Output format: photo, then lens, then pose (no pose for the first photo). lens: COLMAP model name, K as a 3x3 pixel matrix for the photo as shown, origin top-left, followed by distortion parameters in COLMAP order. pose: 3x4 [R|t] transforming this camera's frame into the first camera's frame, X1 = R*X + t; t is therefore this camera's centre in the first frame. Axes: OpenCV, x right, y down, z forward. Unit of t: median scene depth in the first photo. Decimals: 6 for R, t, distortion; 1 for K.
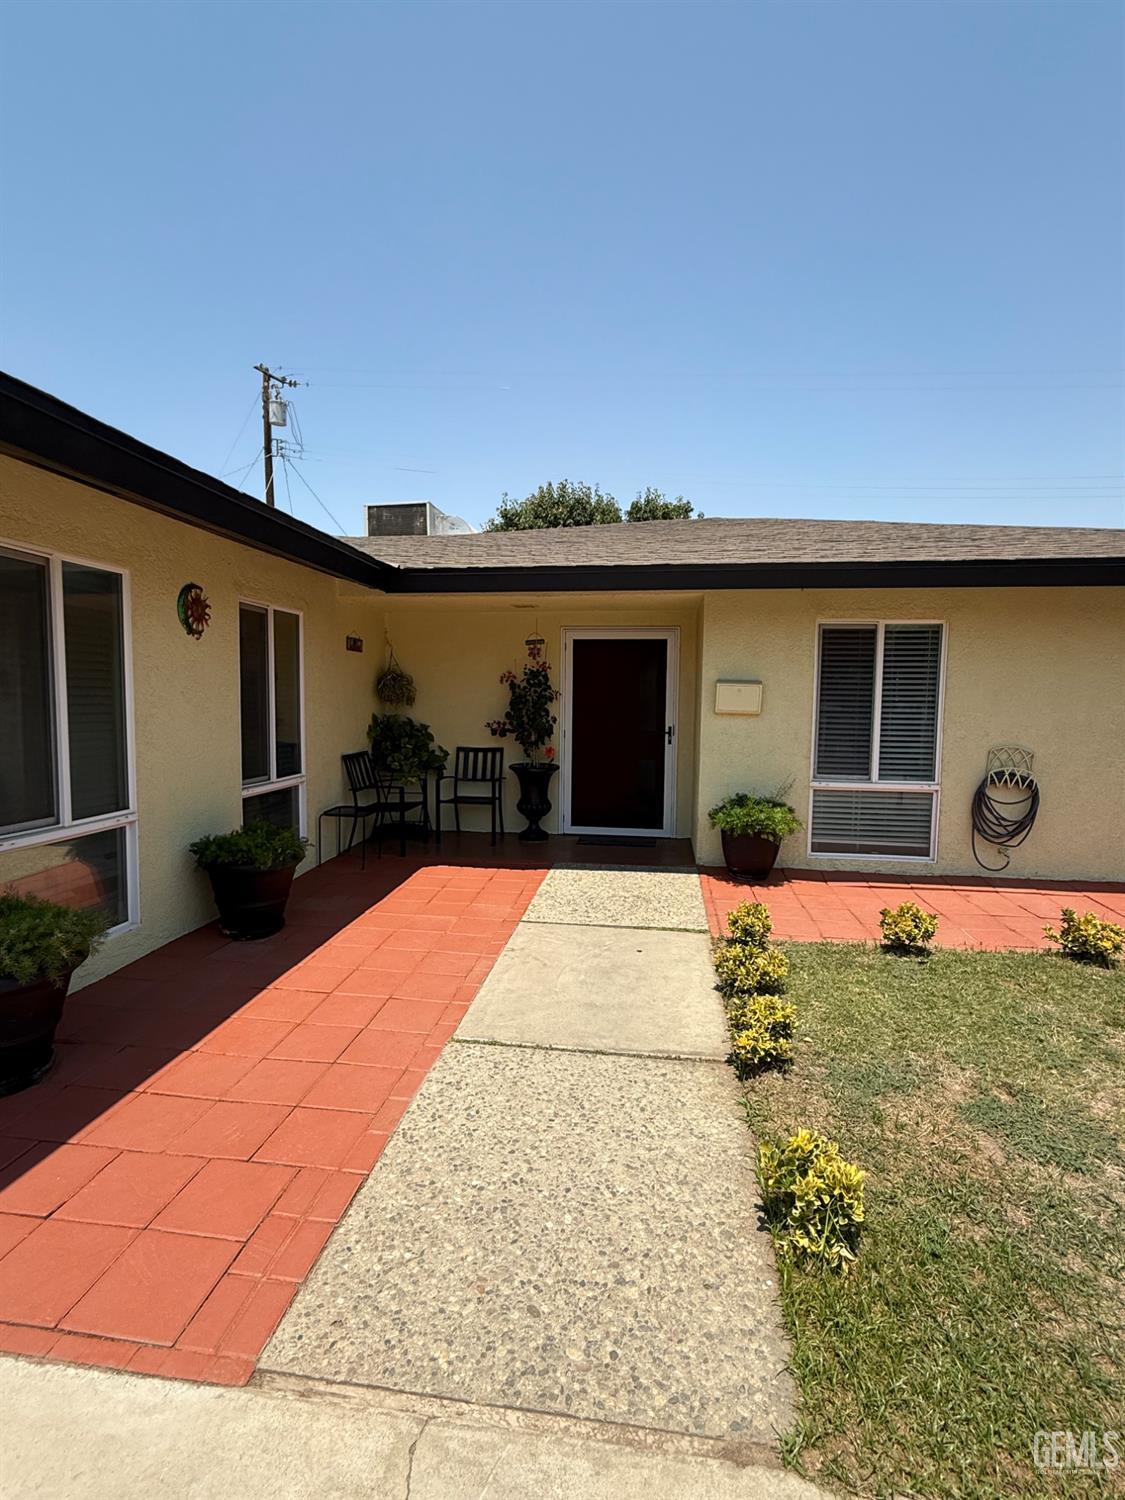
lens RADIAL K [[709.0, 0, 562.5], [0, 709.0, 750.0], [0, 0, 1]] dist [-0.002285, -0.000104]
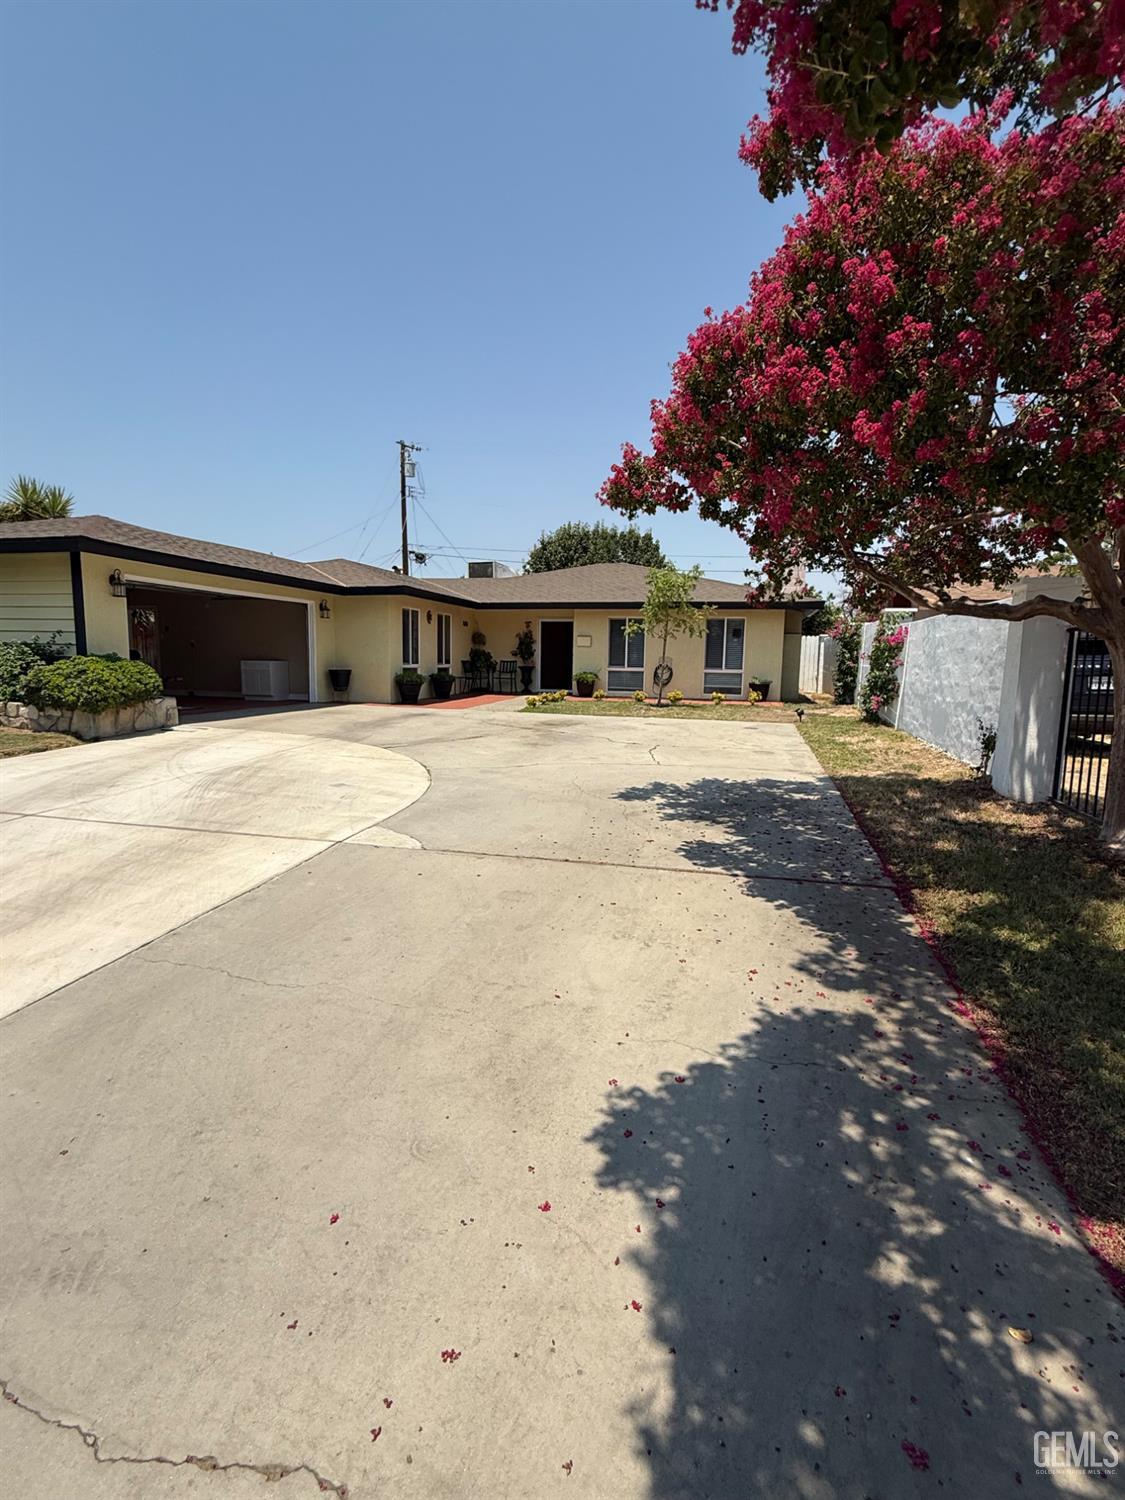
lens RADIAL K [[700.4, 0, 562.5], [0, 700.4, 750.0], [0, 0, 1]] dist [-0.106104, 0.000372]
pose [[0.993433, 0.022984, -0.112082, 0.523866], [-0.016878, 0.998337, 0.055125, 0.246296], [0.113162, -0.052872, 0.992169, -2.193872]]
